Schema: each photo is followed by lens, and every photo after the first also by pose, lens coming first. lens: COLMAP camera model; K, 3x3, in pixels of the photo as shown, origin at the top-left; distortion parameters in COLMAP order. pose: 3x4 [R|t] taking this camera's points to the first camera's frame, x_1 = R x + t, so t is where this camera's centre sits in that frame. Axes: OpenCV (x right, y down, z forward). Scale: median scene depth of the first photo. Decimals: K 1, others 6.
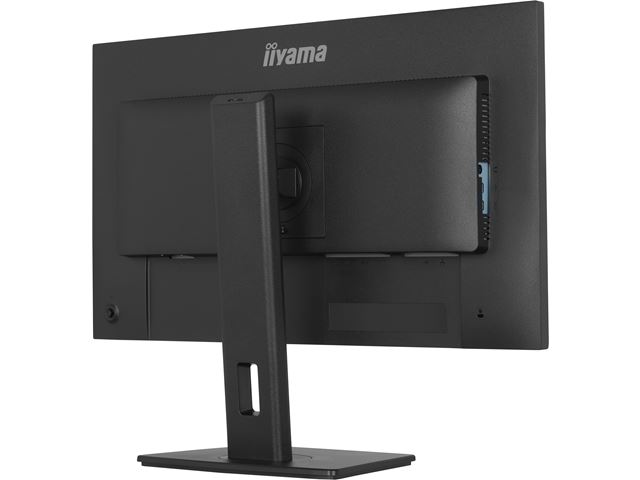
lens RADIAL K [[1862.6, 0, 320.0], [0, 1862.6, 240.0], [0, 0, 1]] dist [0.496403, 0.152828]
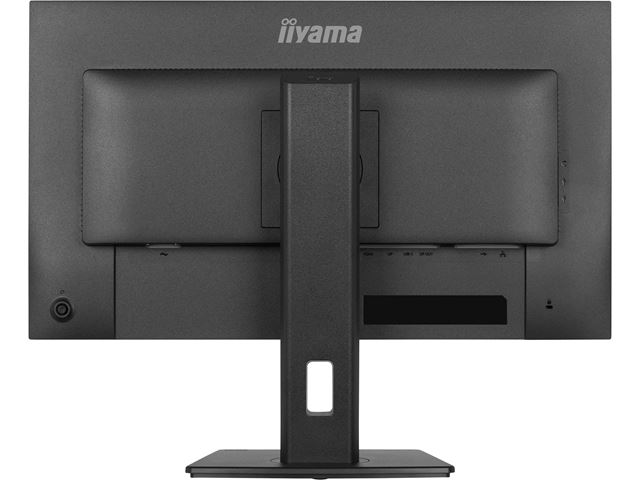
lens RADIAL K [[1862.6, 0, 320.0], [0, 1862.6, 240.0], [0, 0, 1]] dist [0.496403, 0.152828]
pose [[0.811882, 0.011358, 0.583711, -0.569664], [-0.012292, 0.999922, -0.002359, 0.007714], [-0.583692, -0.005260, 0.811958, 0.233812]]
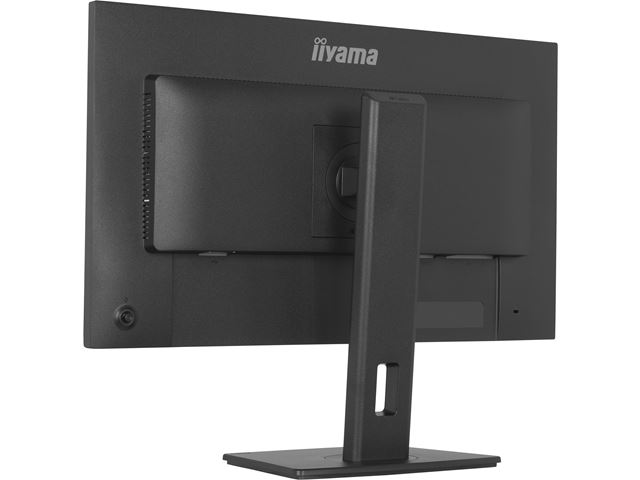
lens RADIAL K [[1862.6, 0, 320.0], [0, 1862.6, 240.0], [0, 0, 1]] dist [0.496403, 0.152828]
pose [[0.366737, 0.021354, 0.930080, -0.953451], [-0.022684, 0.999645, -0.014006, 0.014676], [-0.930048, -0.015961, 0.367091, 0.650594]]
